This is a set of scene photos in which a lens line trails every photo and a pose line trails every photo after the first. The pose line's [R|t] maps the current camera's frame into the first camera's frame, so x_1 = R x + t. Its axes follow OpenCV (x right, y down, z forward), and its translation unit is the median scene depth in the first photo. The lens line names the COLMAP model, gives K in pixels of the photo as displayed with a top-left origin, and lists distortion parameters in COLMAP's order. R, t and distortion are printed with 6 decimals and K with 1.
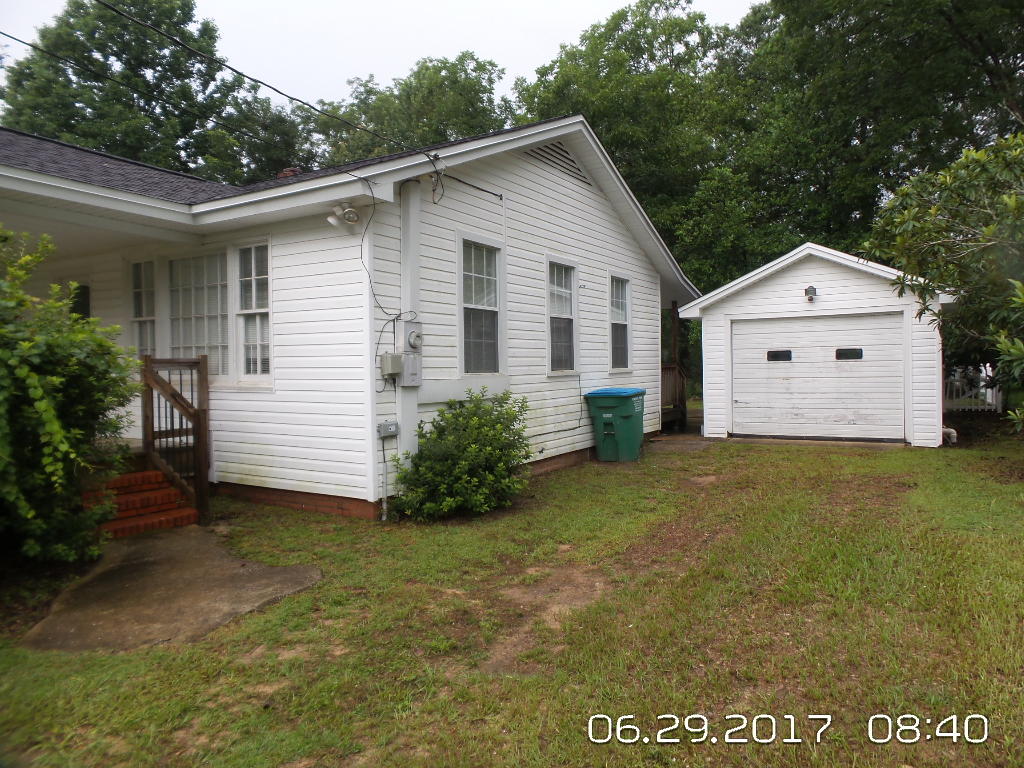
lens RADIAL K [[694.3, 0, 511.3], [0, 694.3, 388.0], [0, 0, 1]] dist [-0.015209, 0.011107]
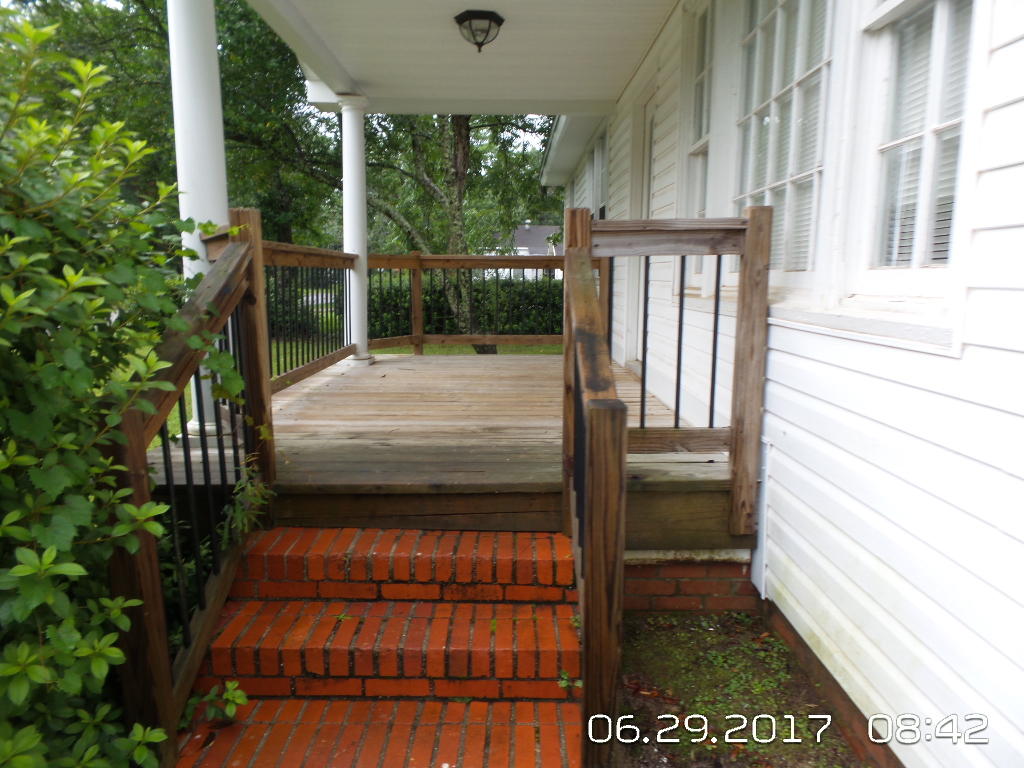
lens RADIAL K [[768.6, 0, 506.6], [0, 768.6, 394.3], [0, 0, 1]] dist [0.009610, -0.002557]
pose [[0.519726, 0.144675, -0.841994, -0.215574], [-0.036350, 0.988409, 0.147395, -0.010956], [0.853559, -0.045998, 0.518961, 0.768964]]
